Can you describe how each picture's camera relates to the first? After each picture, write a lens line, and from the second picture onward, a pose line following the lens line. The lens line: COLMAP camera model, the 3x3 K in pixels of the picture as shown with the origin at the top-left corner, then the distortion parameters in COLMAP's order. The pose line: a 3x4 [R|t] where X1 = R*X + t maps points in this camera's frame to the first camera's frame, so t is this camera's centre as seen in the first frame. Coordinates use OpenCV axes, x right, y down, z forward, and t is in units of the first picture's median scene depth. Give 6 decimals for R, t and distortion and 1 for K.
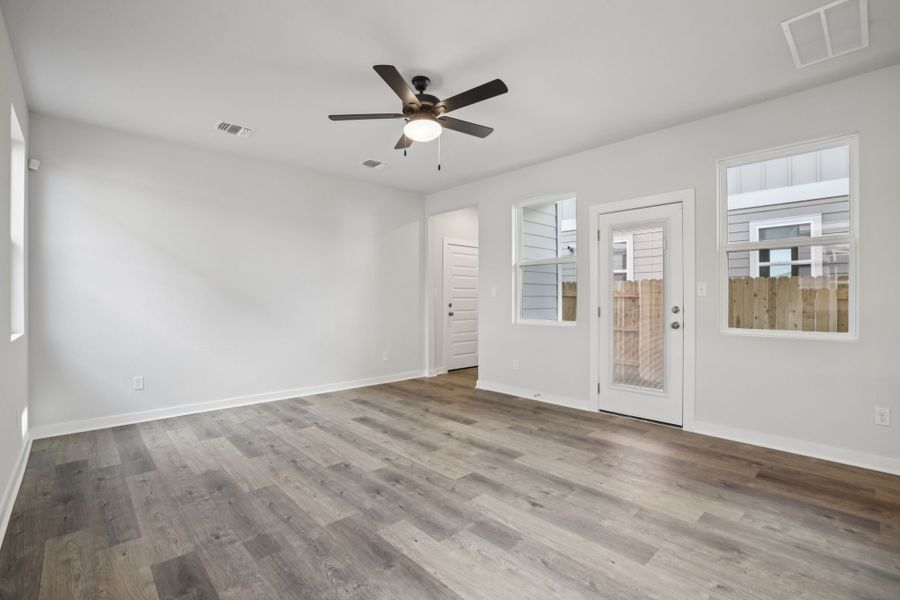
lens RADIAL K [[404.2, 0, 457.7], [0, 404.2, 301.3], [0, 0, 1]] dist [-0.040533, 0.007347]
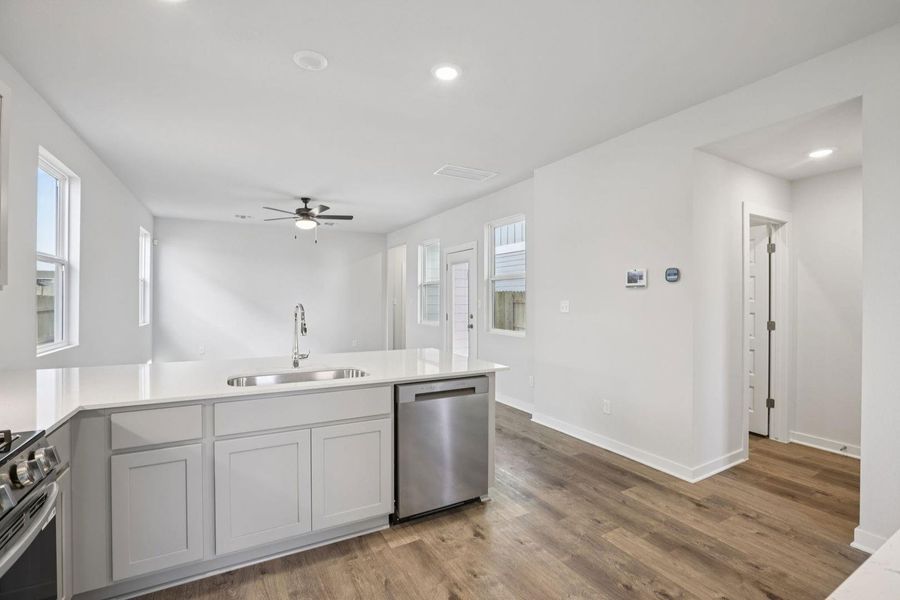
lens RADIAL K [[404.2, 0, 456.5], [0, 404.2, 299.6], [0, 0, 1]] dist [-0.040533, 0.007347]
pose [[0.966858, 0.003293, -0.255294, 1.145939], [-0.004843, 0.999973, -0.005440, -0.047817], [0.255269, 0.006496, 0.966848, -0.720408]]
